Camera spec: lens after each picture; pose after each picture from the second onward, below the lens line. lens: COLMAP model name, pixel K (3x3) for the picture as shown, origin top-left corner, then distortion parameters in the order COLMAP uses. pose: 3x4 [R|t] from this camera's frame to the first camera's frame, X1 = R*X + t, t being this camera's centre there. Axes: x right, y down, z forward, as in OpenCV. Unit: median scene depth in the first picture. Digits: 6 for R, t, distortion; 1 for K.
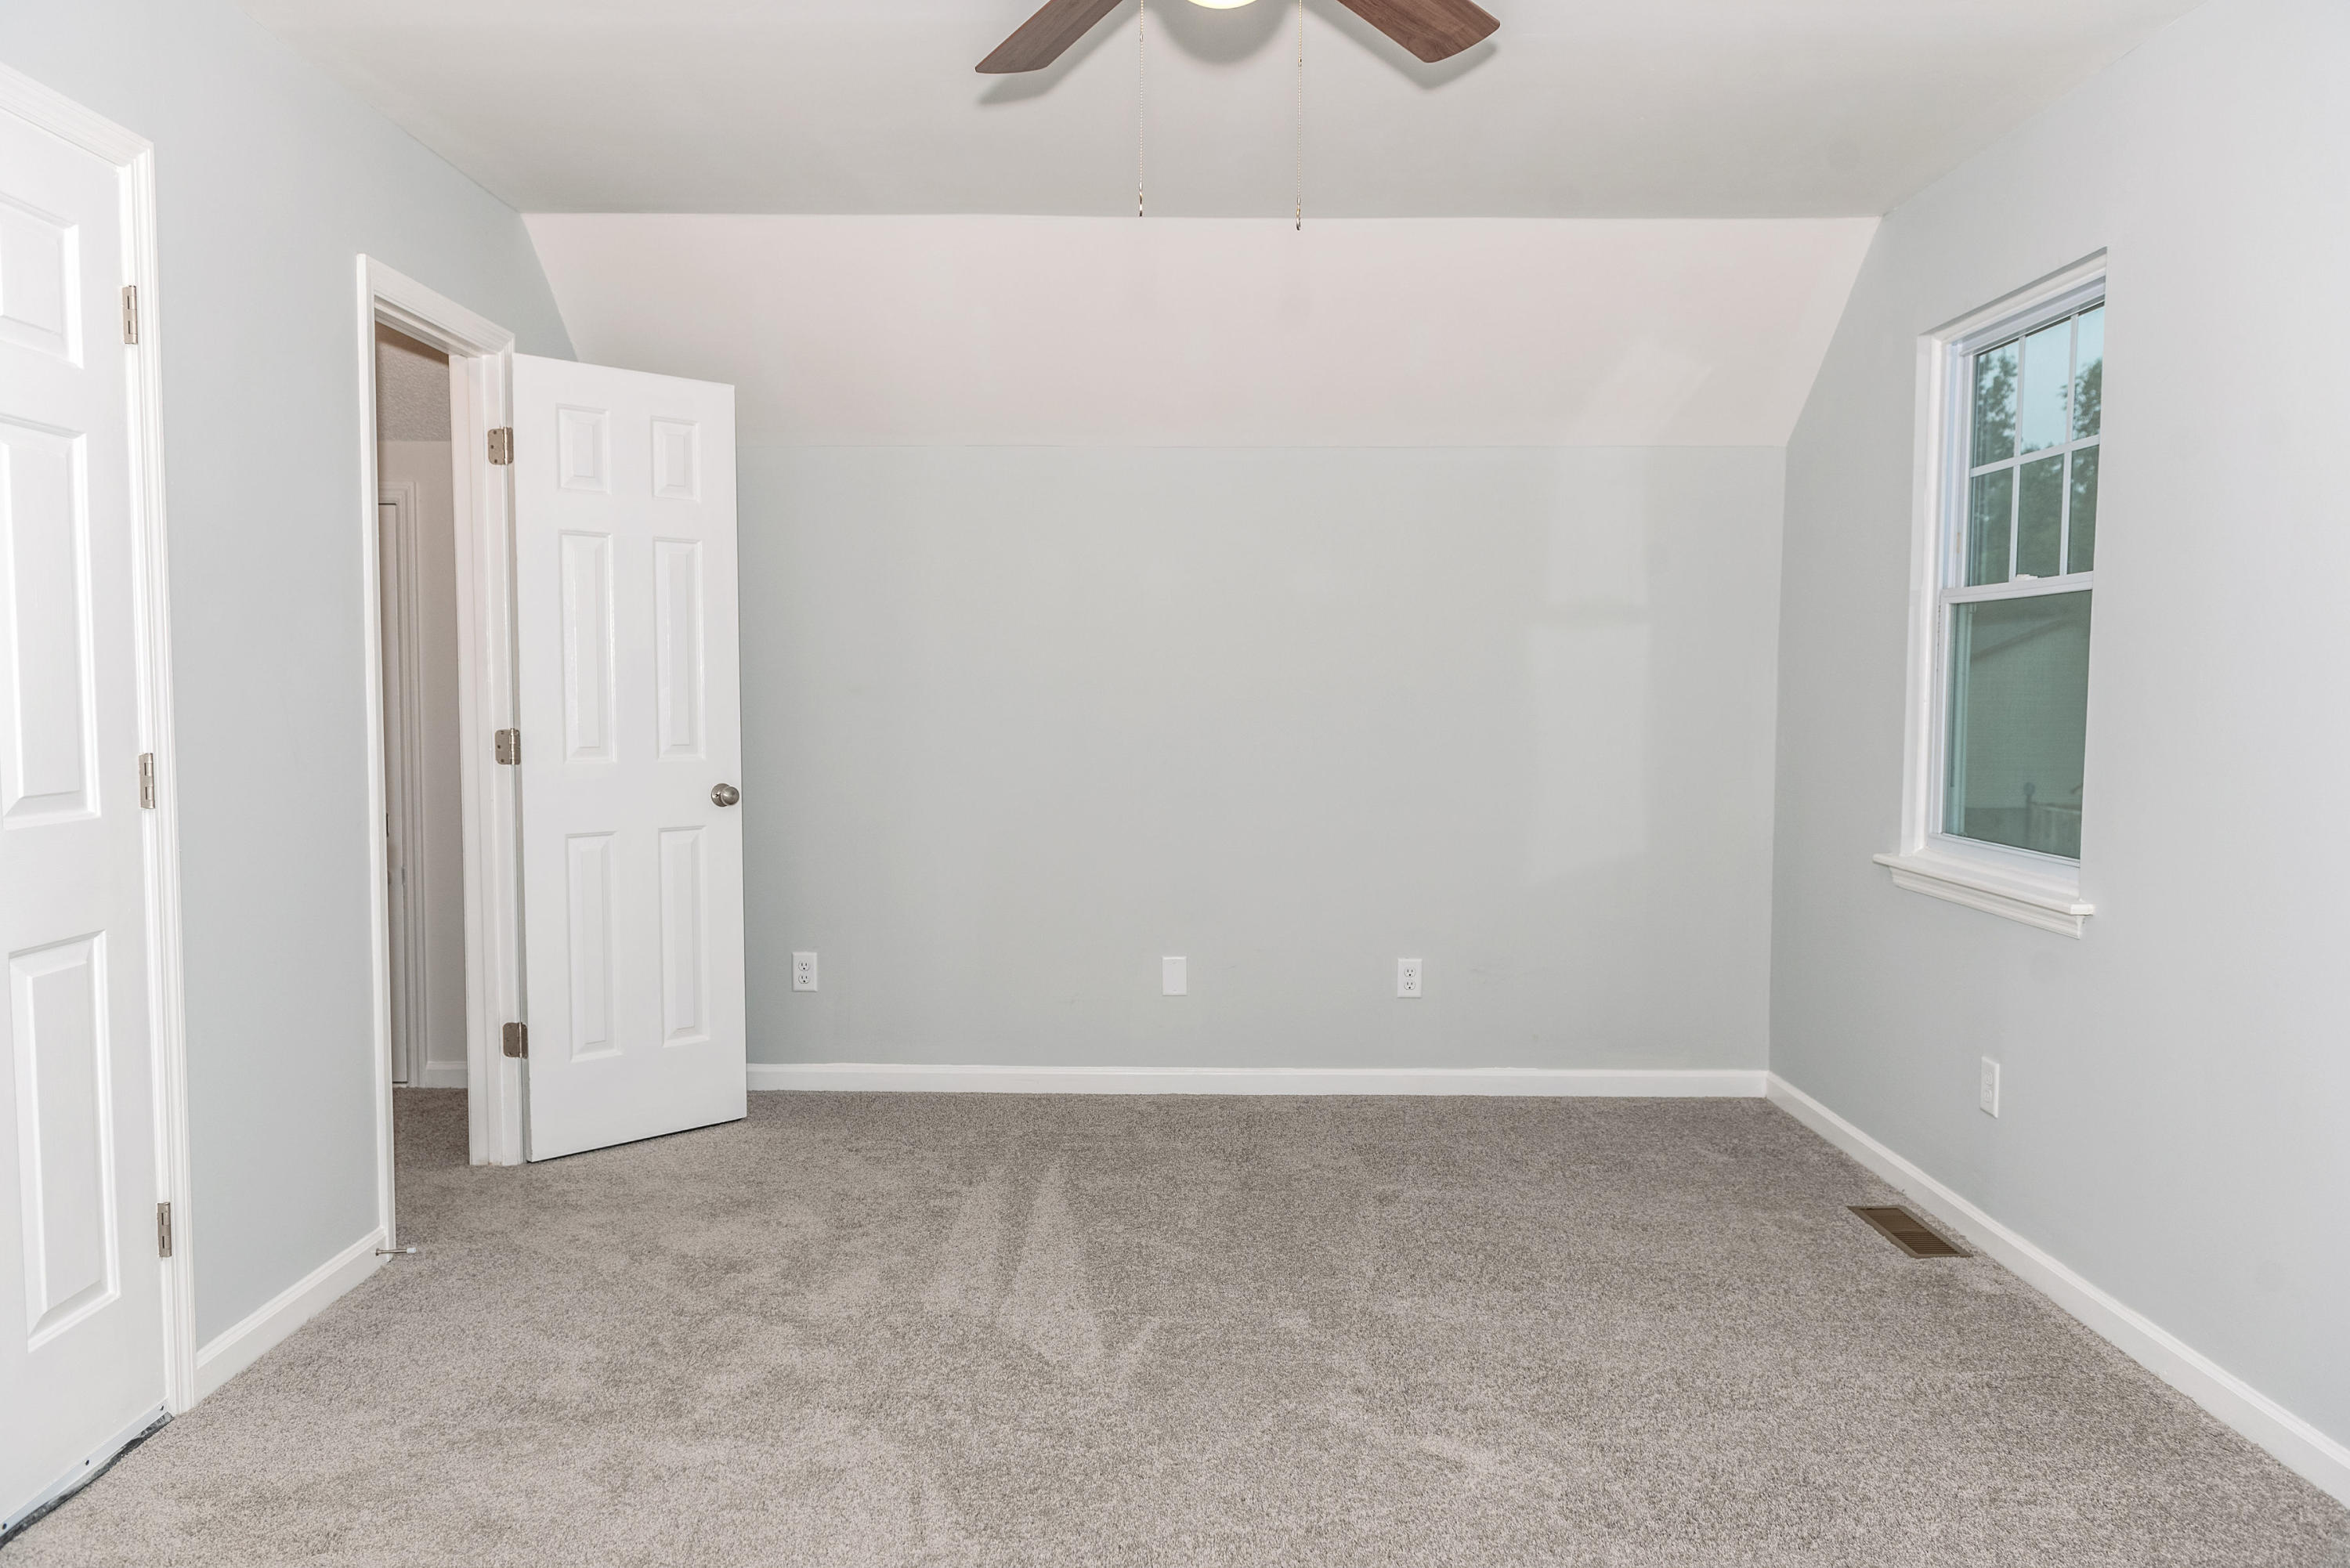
lens RADIAL K [[1599.2, 0, 1022.3], [0, 1599.2, 781.8], [0, 0, 1]] dist [0.004790, -0.002422]
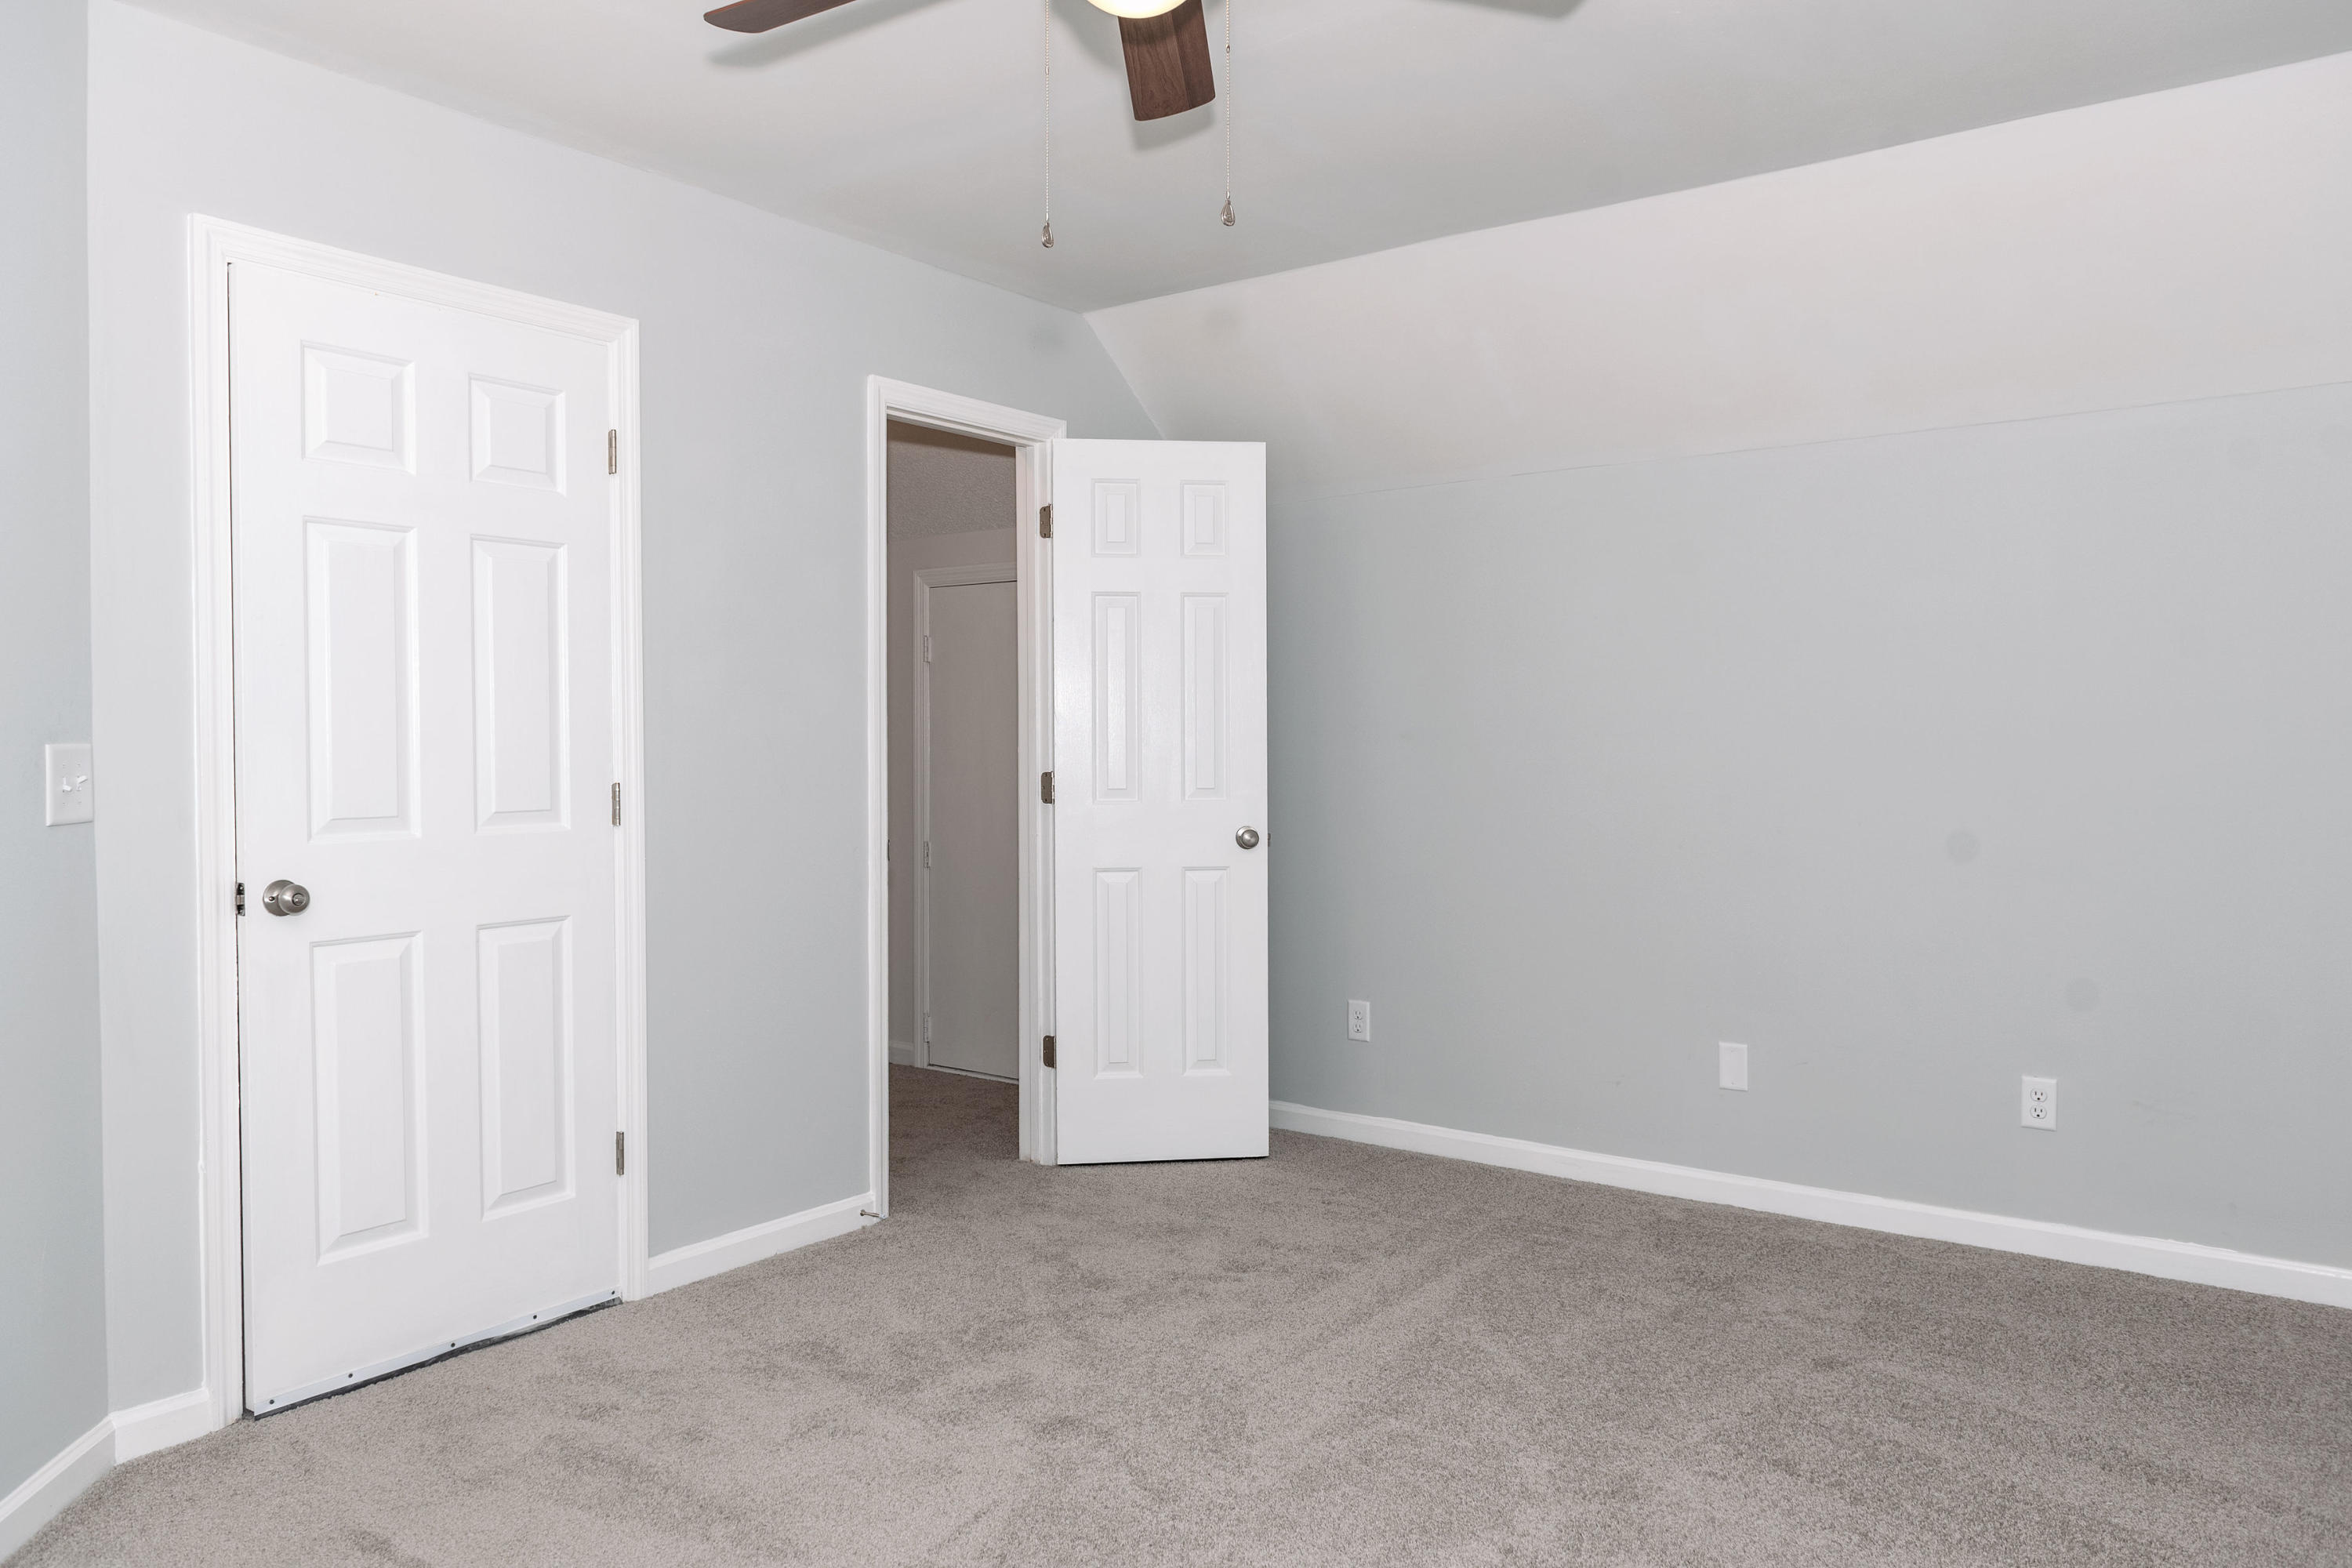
lens RADIAL K [[1600.7, 0, 1165.5], [0, 1600.7, 774.3], [0, 0, 1]] dist [0.004790, -0.002422]
pose [[0.811677, 0.005723, -0.584079, 0.421057], [-0.030614, 0.998994, -0.032756, 0.003016], [0.583304, 0.044468, 0.811036, 0.145139]]
